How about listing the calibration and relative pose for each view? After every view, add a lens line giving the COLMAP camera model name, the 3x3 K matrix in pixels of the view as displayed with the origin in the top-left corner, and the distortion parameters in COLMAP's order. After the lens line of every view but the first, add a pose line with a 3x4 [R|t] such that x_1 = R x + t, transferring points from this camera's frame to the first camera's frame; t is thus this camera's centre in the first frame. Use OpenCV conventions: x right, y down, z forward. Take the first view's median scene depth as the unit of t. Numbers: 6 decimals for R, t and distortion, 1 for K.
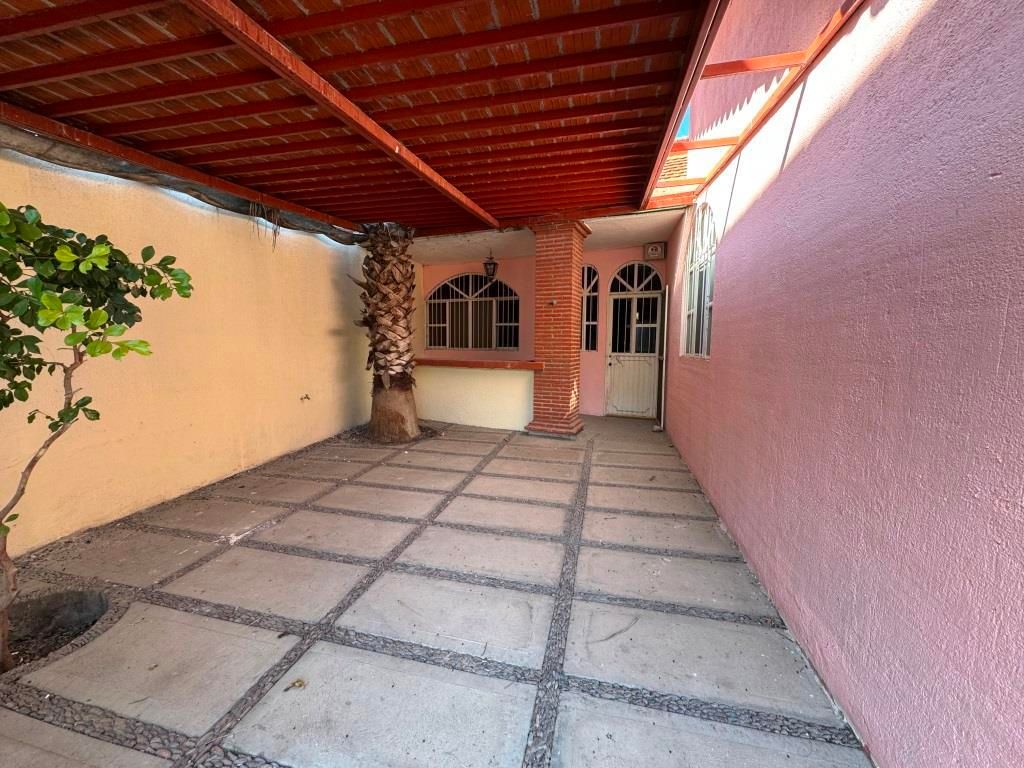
lens RADIAL K [[409.1, 0, 512.0], [0, 409.1, 384.0], [0, 0, 1]] dist [-0.002347, 0.000807]
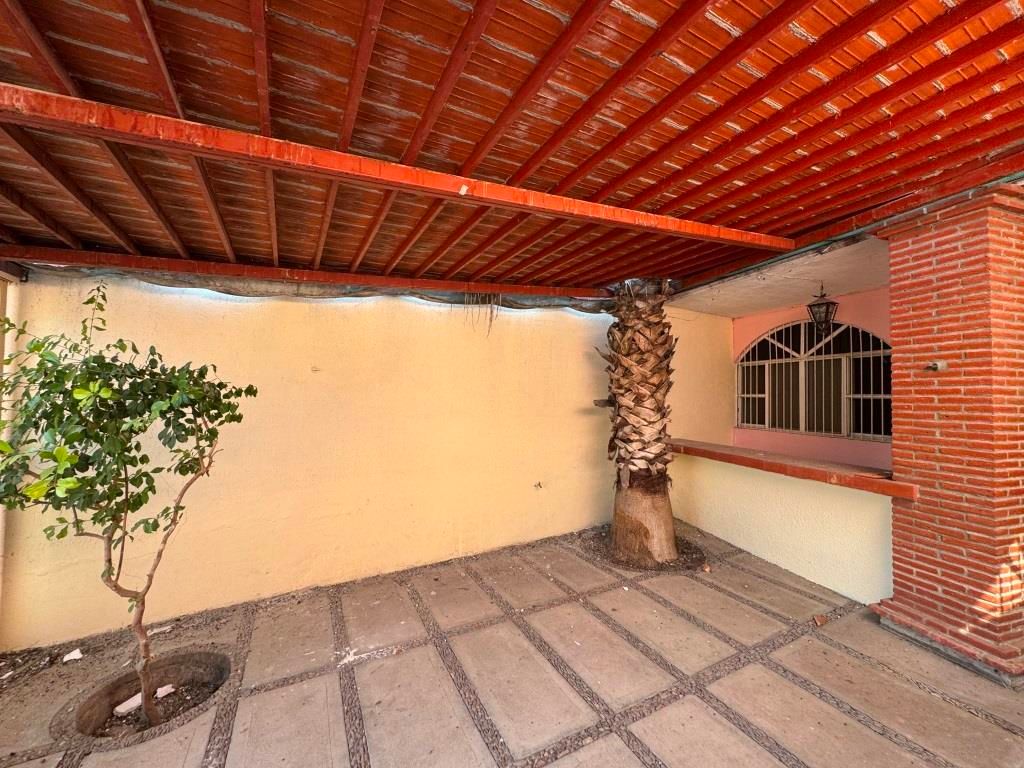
lens RADIAL K [[409.1, 0, 512.0], [0, 409.1, 384.0], [0, 0, 1]] dist [-0.002347, 0.000807]
pose [[0.656488, -0.019193, -0.754093, 0.138245], [-0.083041, 0.991762, -0.097534, -0.090090], [0.749752, 0.126651, 0.649486, 0.314232]]
